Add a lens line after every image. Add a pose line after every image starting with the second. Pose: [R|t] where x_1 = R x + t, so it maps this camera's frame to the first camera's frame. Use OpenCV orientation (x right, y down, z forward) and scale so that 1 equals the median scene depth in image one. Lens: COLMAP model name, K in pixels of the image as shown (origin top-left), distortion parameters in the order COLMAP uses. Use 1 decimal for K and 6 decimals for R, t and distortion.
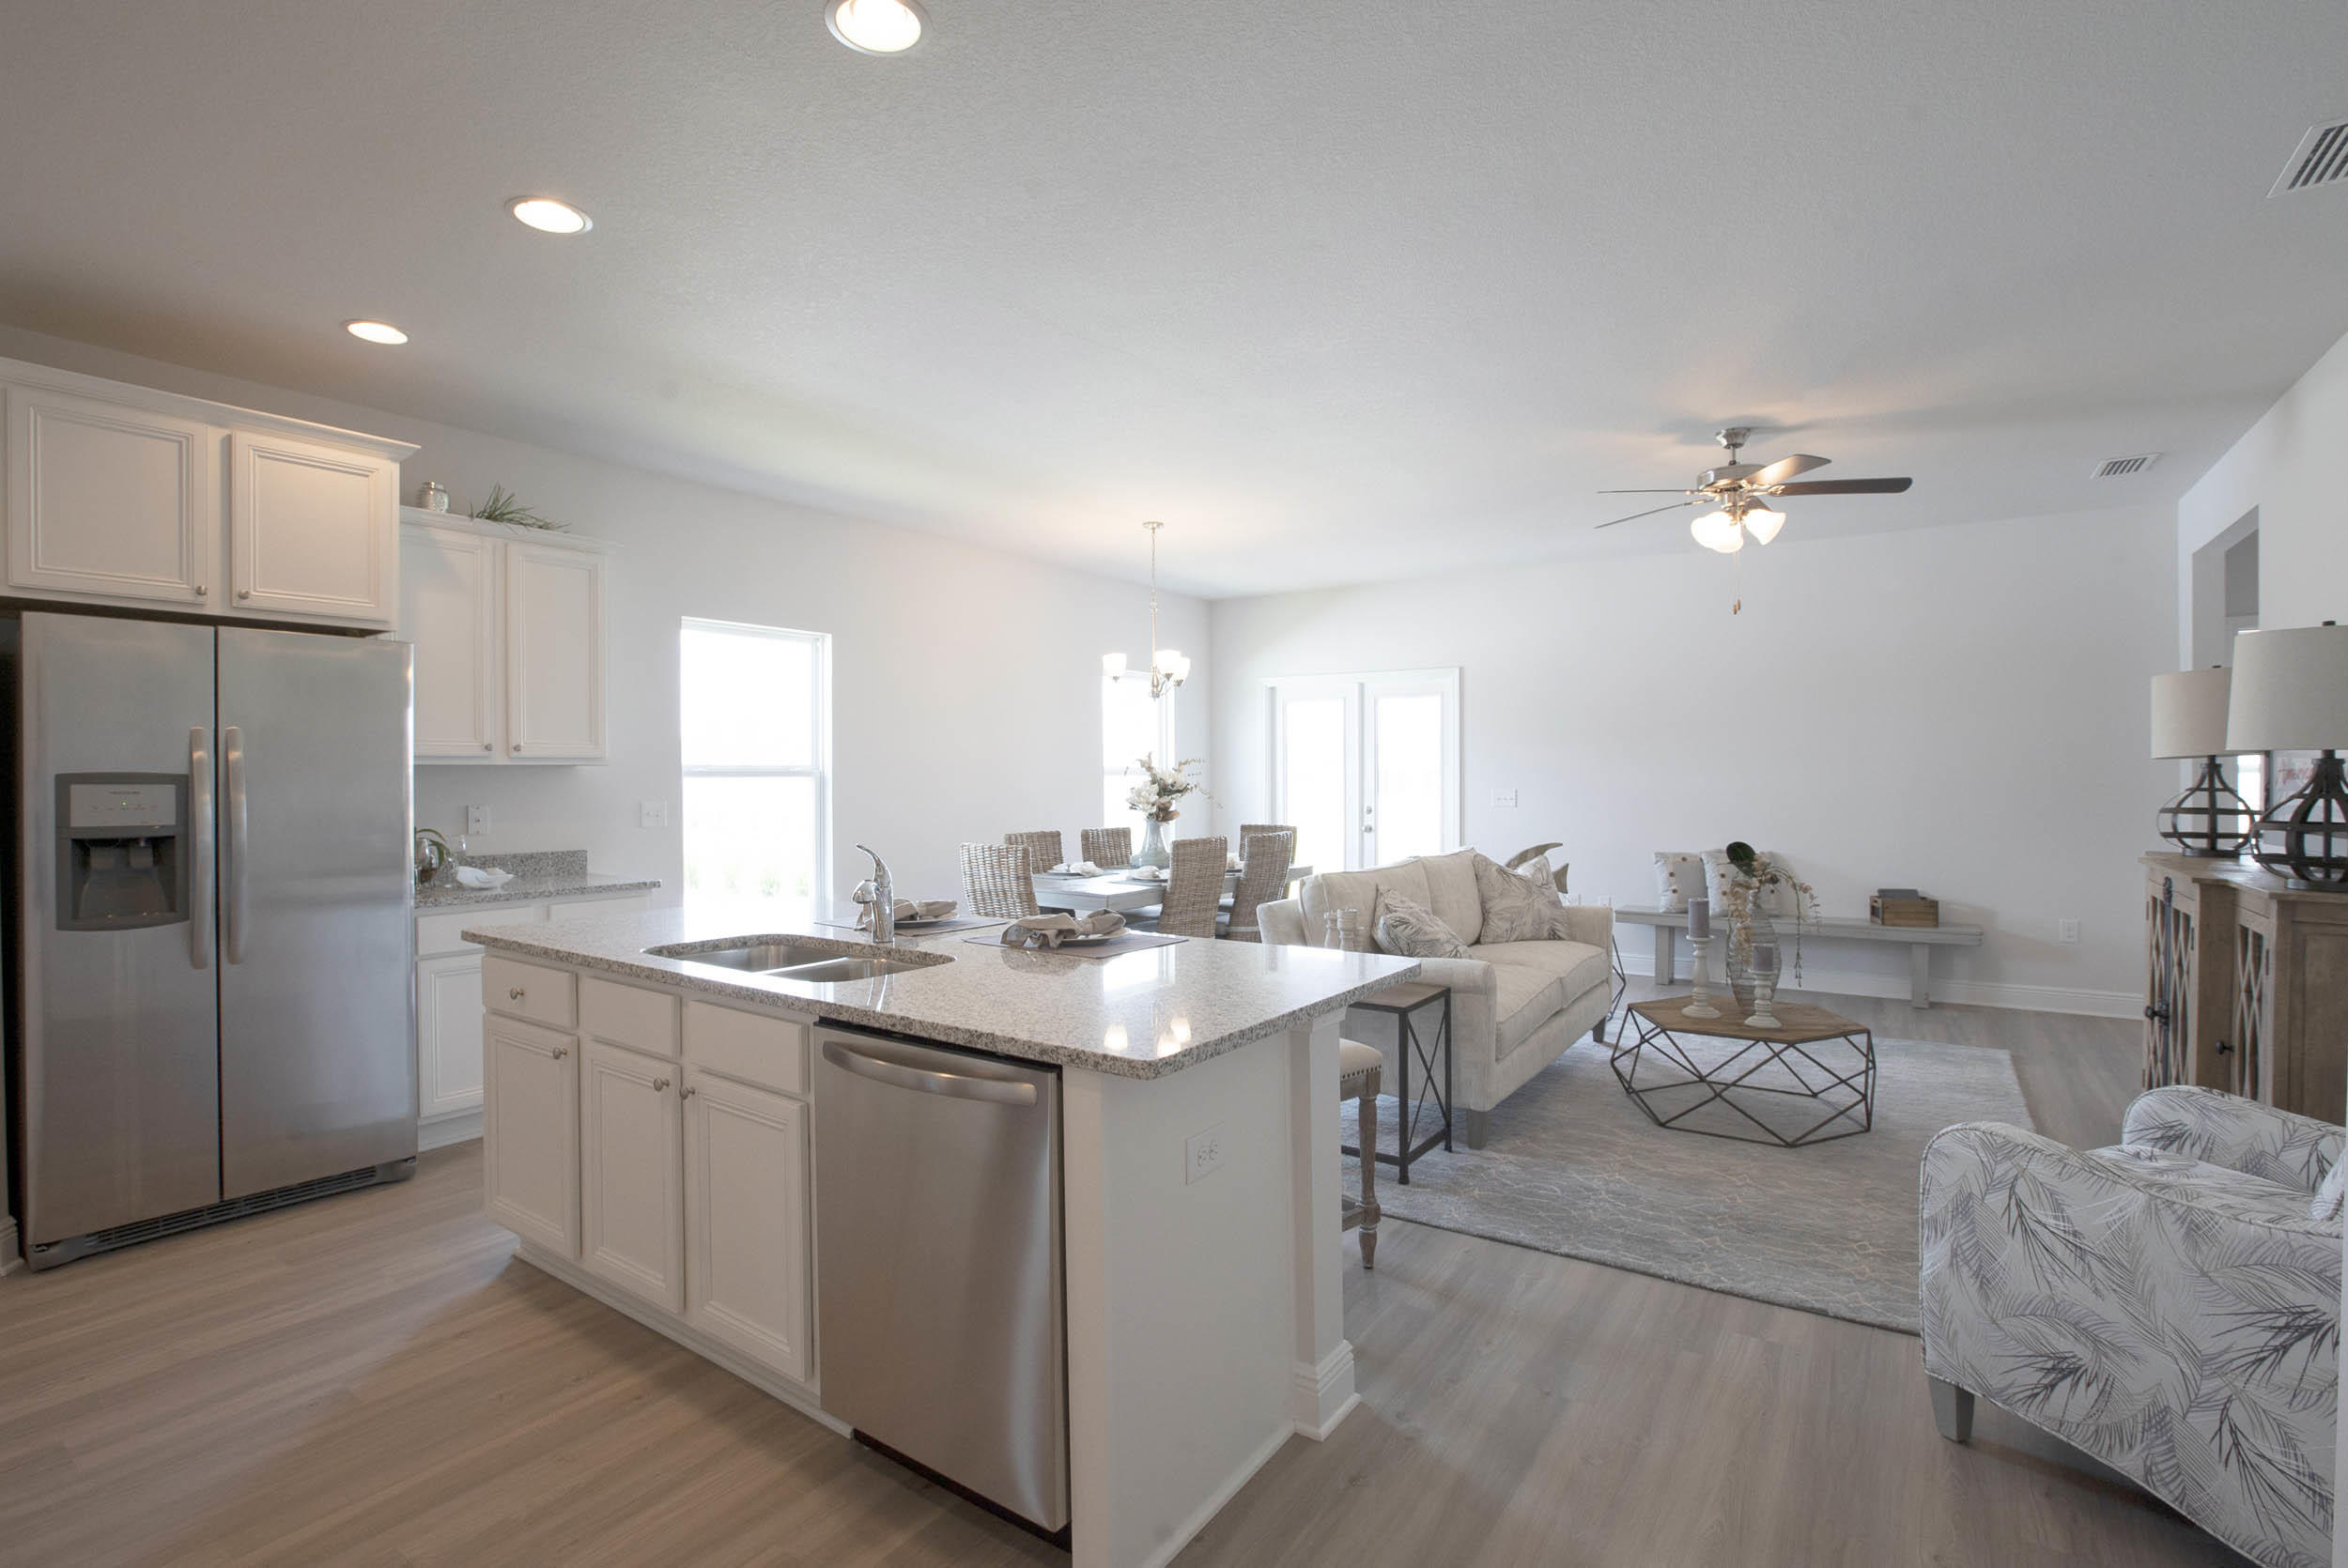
lens RADIAL K [[1076.2, 0, 1162.5], [0, 1076.2, 788.0], [0, 0, 1]] dist [-0.024766, -0.000009]
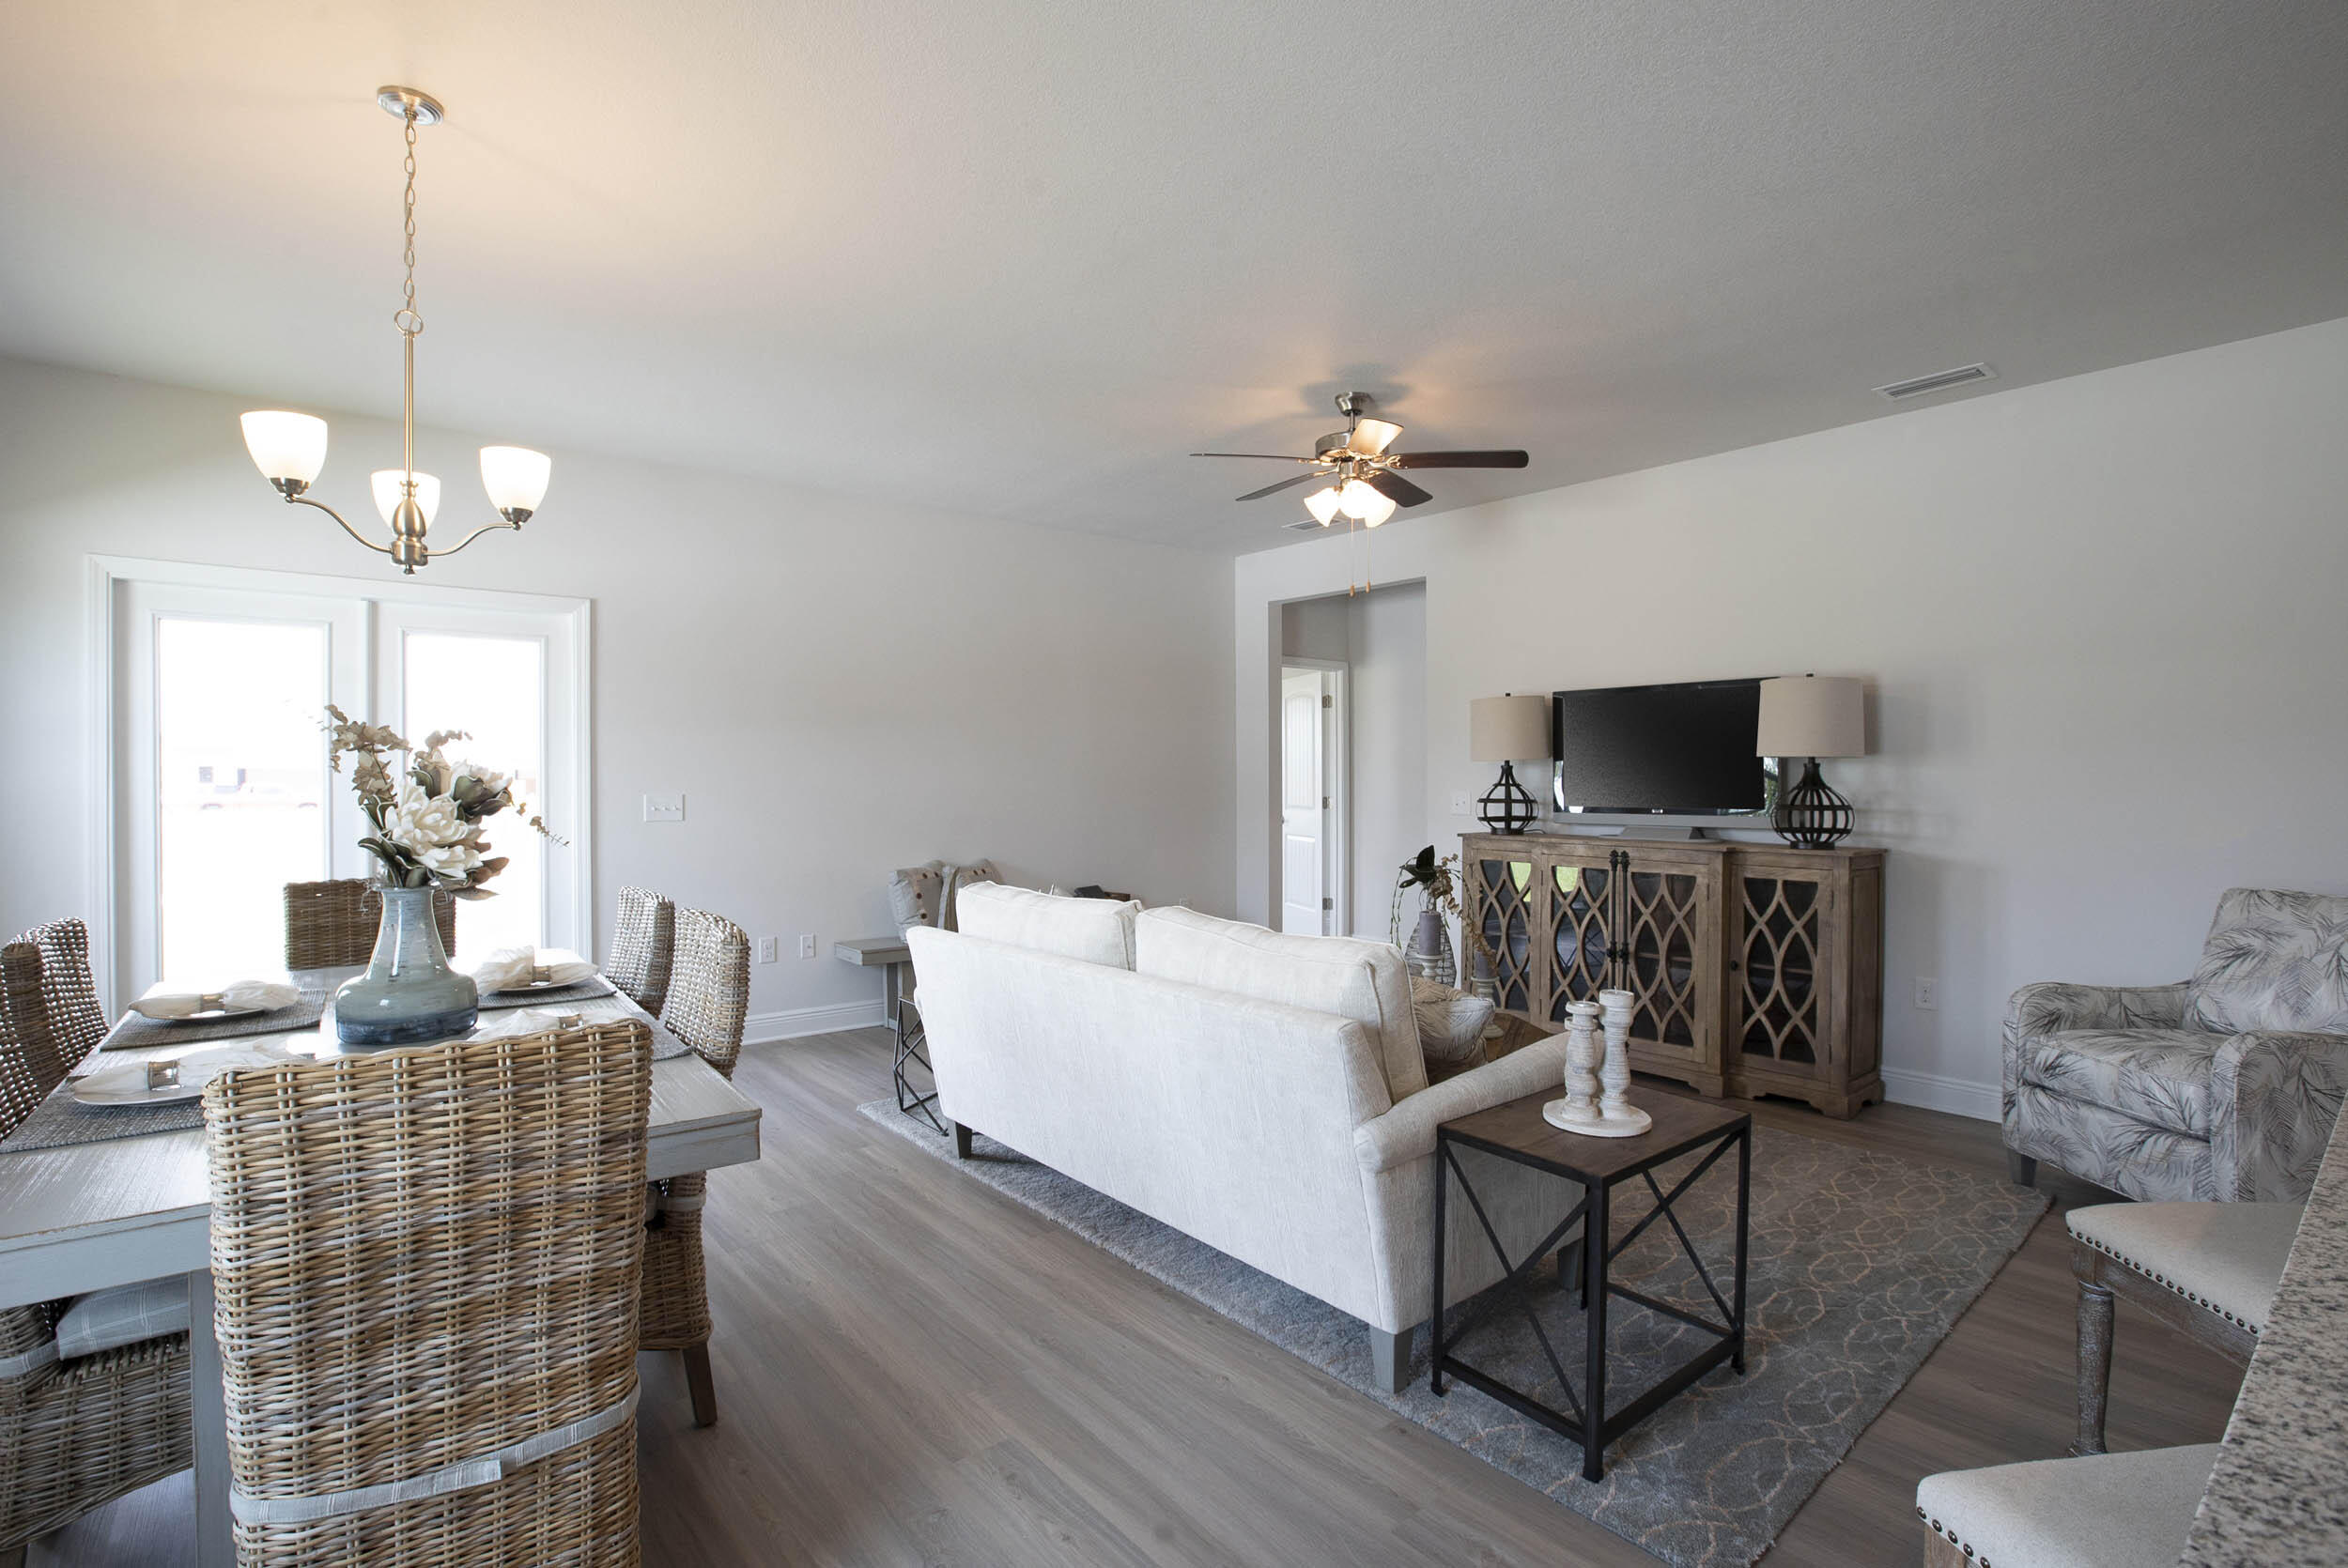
lens RADIAL K [[1076.2, 0, 1162.5], [0, 1076.2, 788.0], [0, 0, 1]] dist [-0.024766, -0.000009]
pose [[0.282856, -0.006959, 0.959137, -0.447364], [0.011809, 0.999923, 0.003772, -0.004633], [-0.959090, 0.010260, 0.282917, 1.012276]]
